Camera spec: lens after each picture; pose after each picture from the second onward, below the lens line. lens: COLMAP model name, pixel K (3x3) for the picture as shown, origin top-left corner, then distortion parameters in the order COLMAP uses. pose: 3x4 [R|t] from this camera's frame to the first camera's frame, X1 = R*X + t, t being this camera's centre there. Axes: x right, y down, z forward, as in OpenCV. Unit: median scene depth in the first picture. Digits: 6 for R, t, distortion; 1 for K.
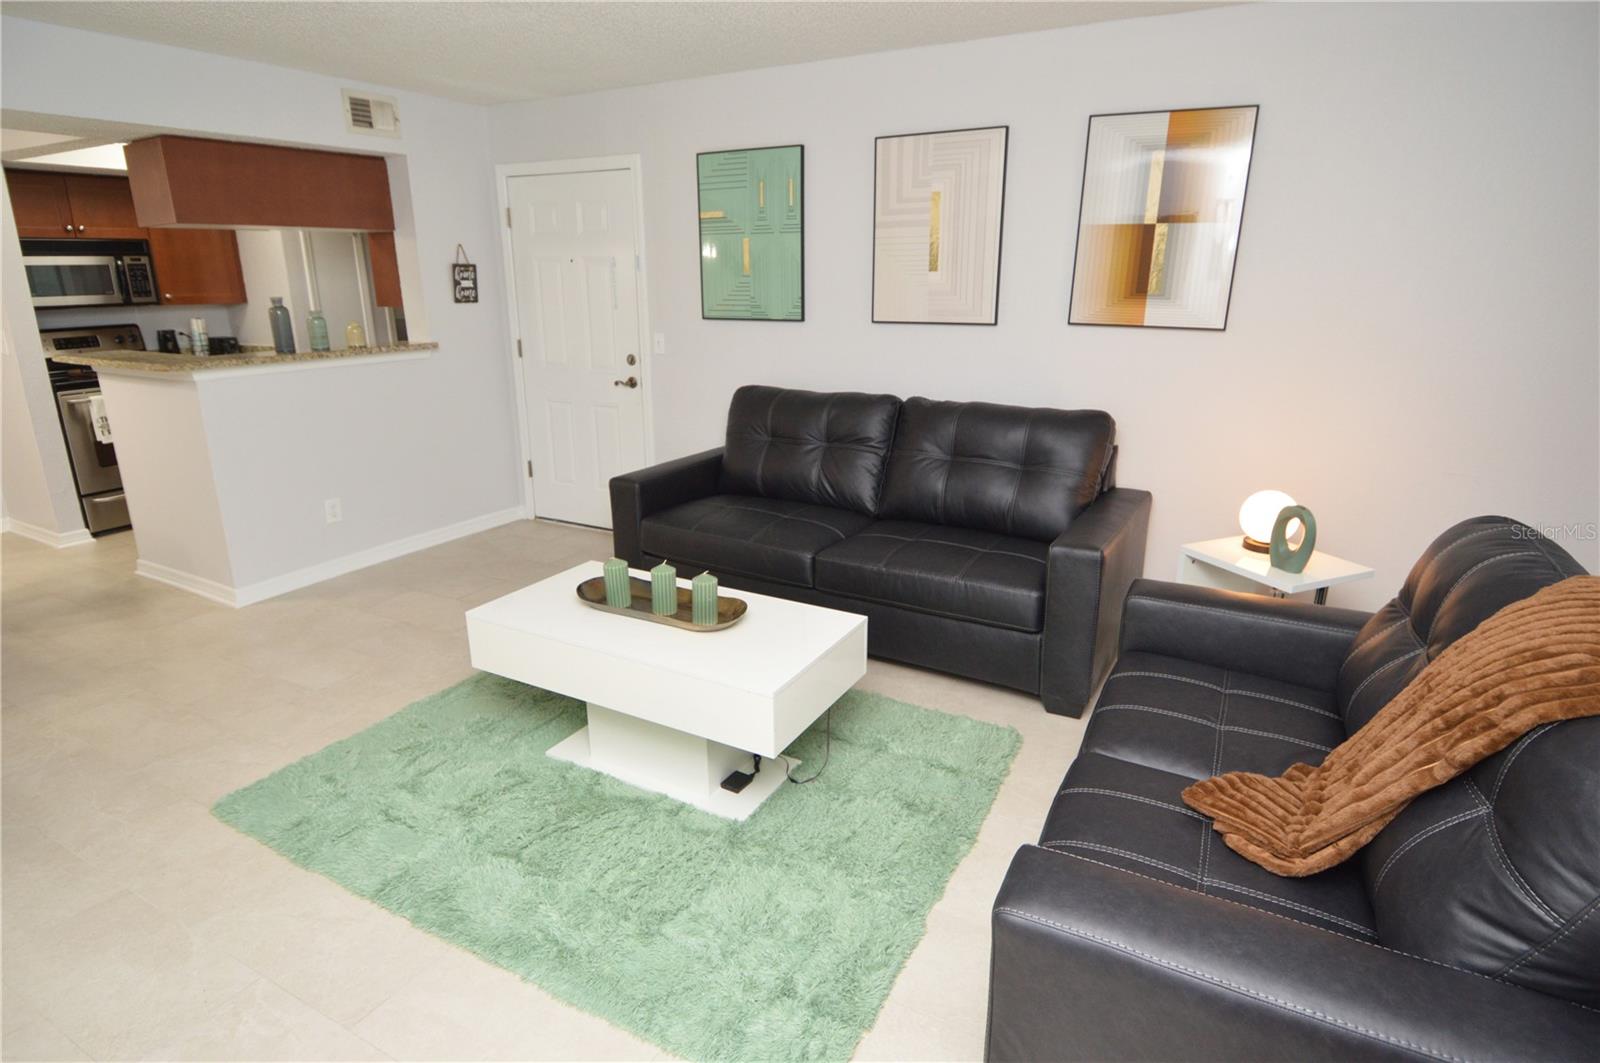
lens RADIAL K [[846.3, 0, 809.6], [0, 846.3, 521.9], [0, 0, 1]] dist [0.024862, -0.034961]
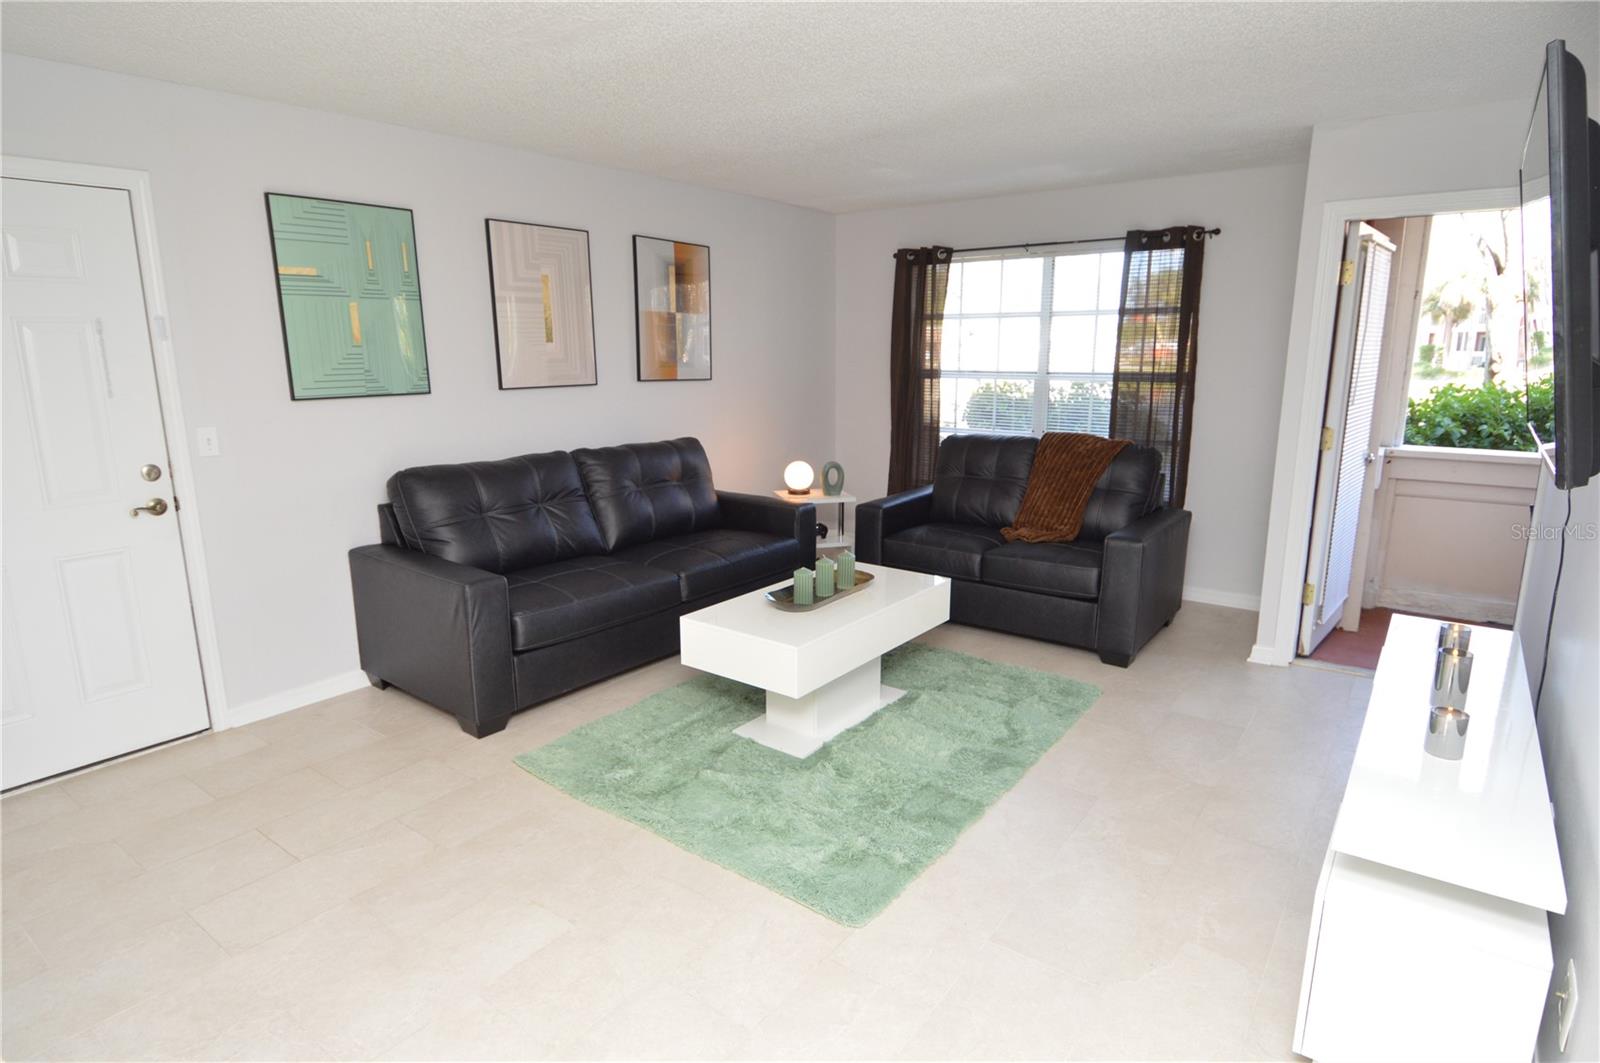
lens RADIAL K [[867.5, 0, 796.2], [0, 867.5, 535.4], [0, 0, 1]] dist [0.018966, -0.028334]
pose [[0.147136, -0.208869, 0.966812, -0.900609], [0.278919, 0.946545, 0.162043, -0.131103], [-0.948976, 0.245819, 0.197528, 0.463793]]
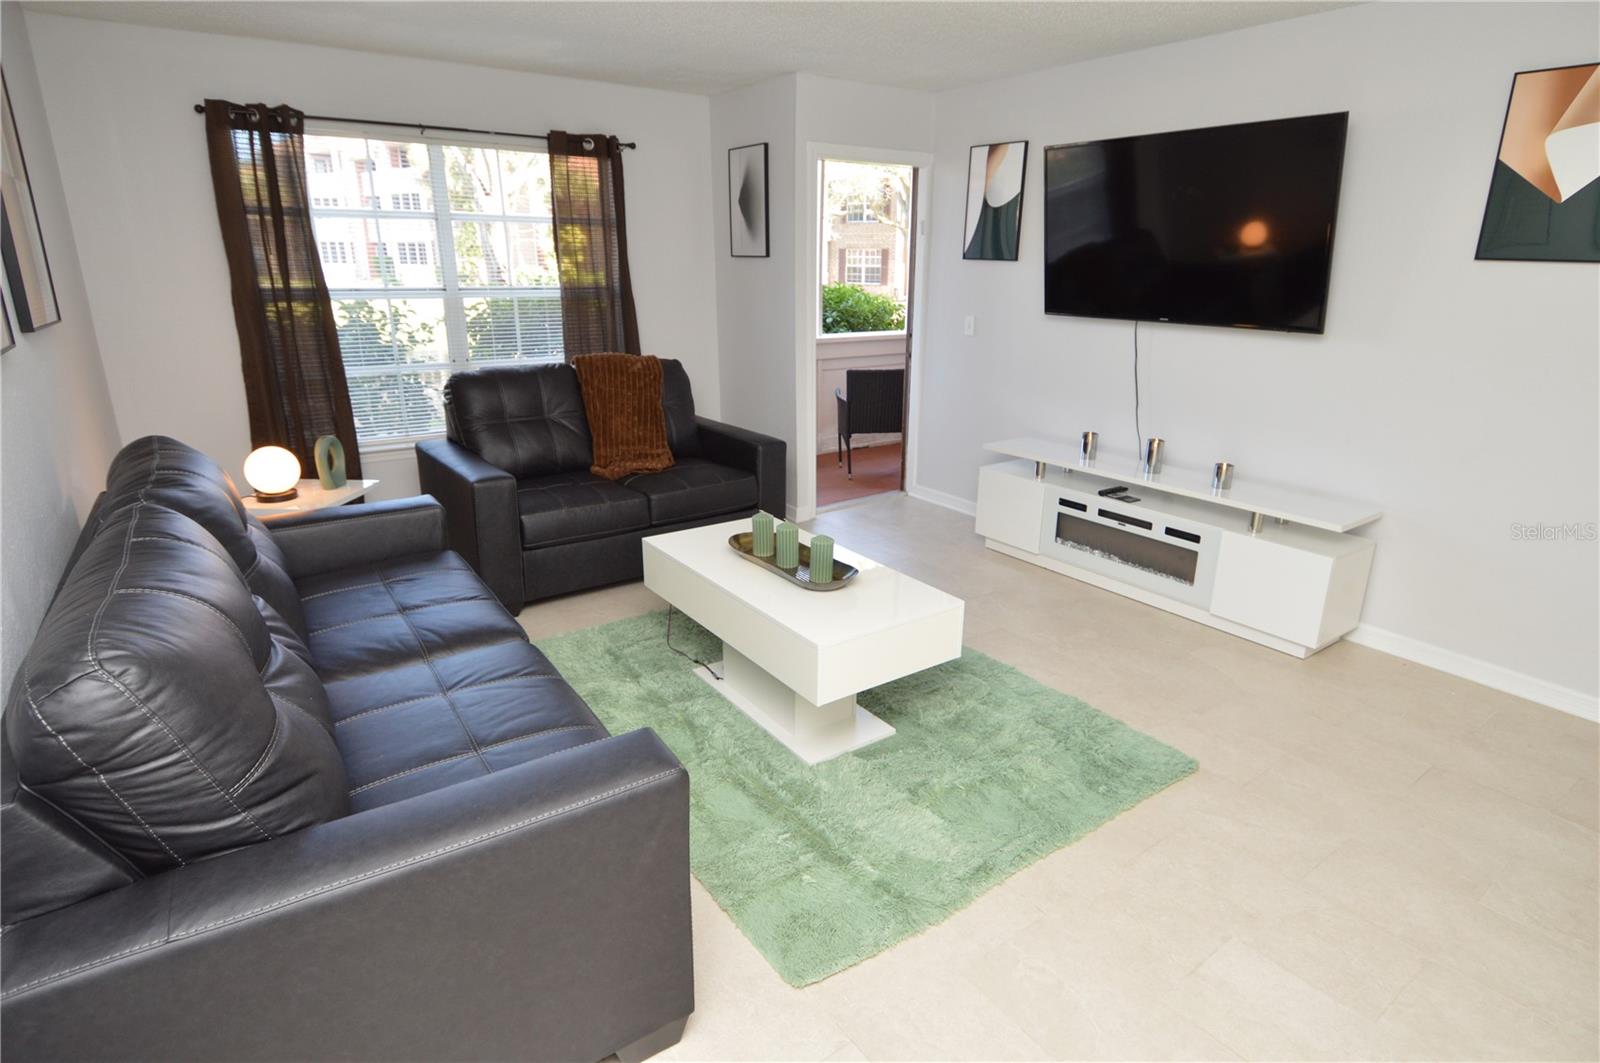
lens RADIAL K [[846.3, 0, 809.6], [0, 846.3, 521.9], [0, 0, 1]] dist [0.024862, -0.034961]
pose [[-0.901697, -0.135050, 0.410735, -0.393472], [0.112137, 0.844415, 0.523821, -0.316299], [-0.417573, 0.518386, -0.746263, 1.094951]]
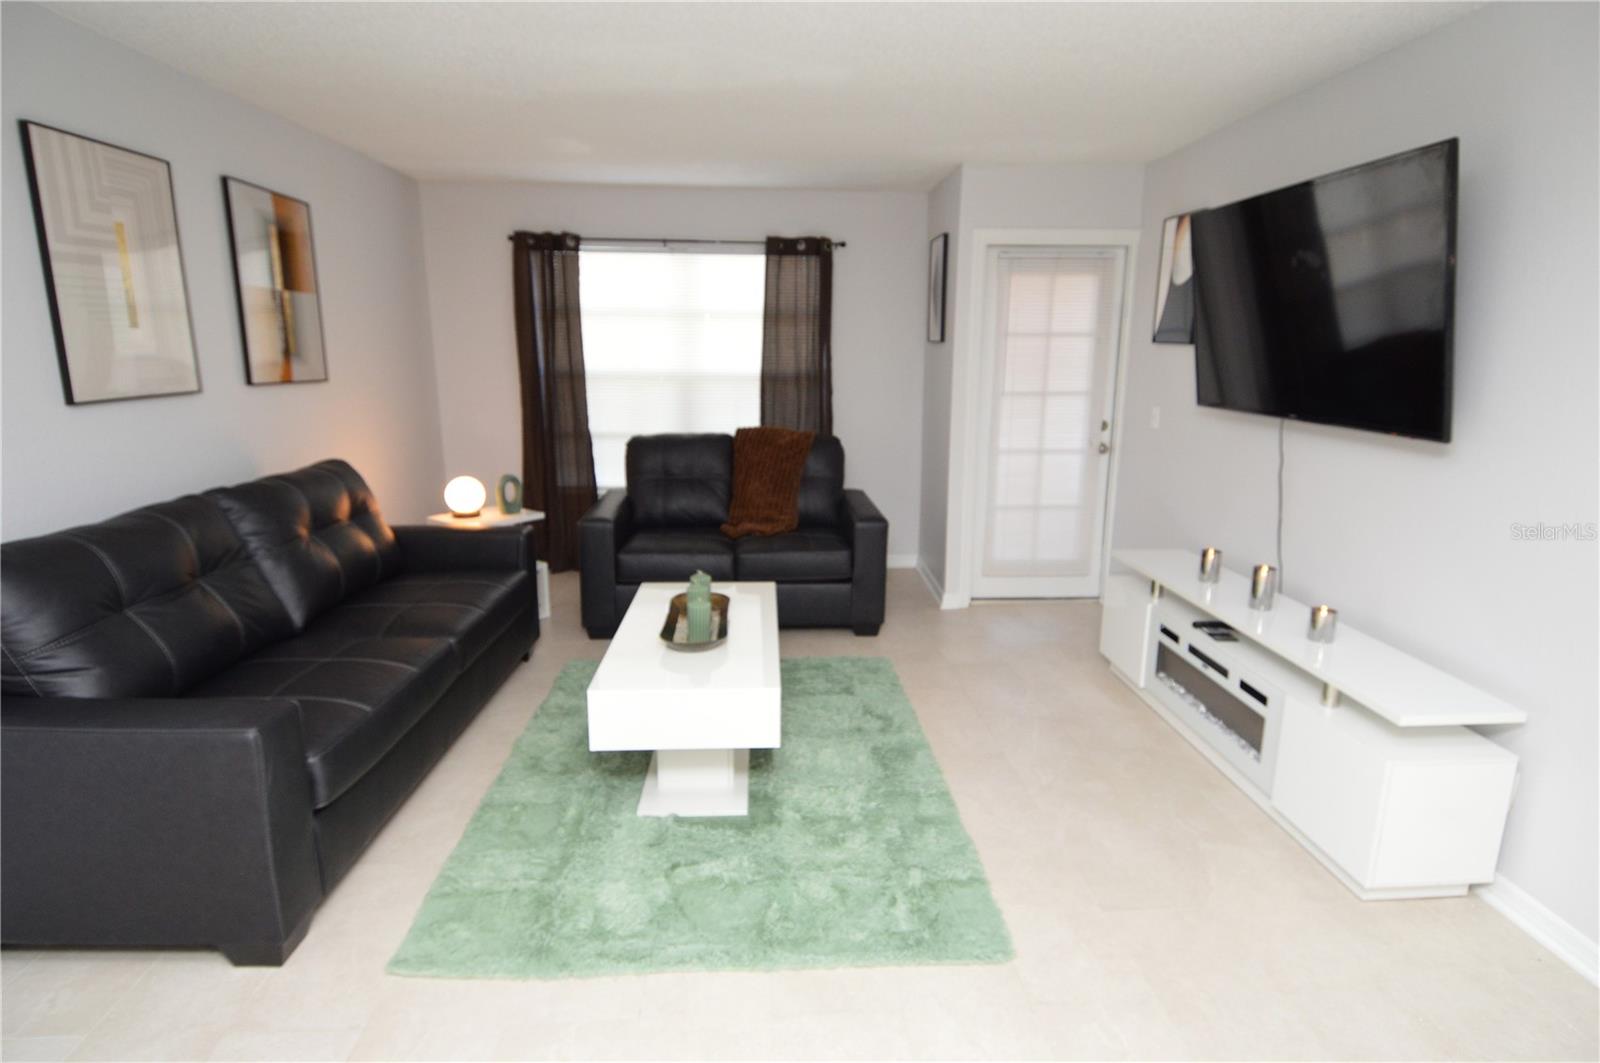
lens RADIAL K [[829.6, 0, 813.9], [0, 829.6, 526.0], [0, 0, 1]] dist [0.021337, -0.033397]
pose [[-0.532630, -0.183603, 0.826193, -0.715850], [0.227615, 0.909146, 0.348776, -0.230343], [-0.815167, 0.373823, -0.442448, 0.812570]]
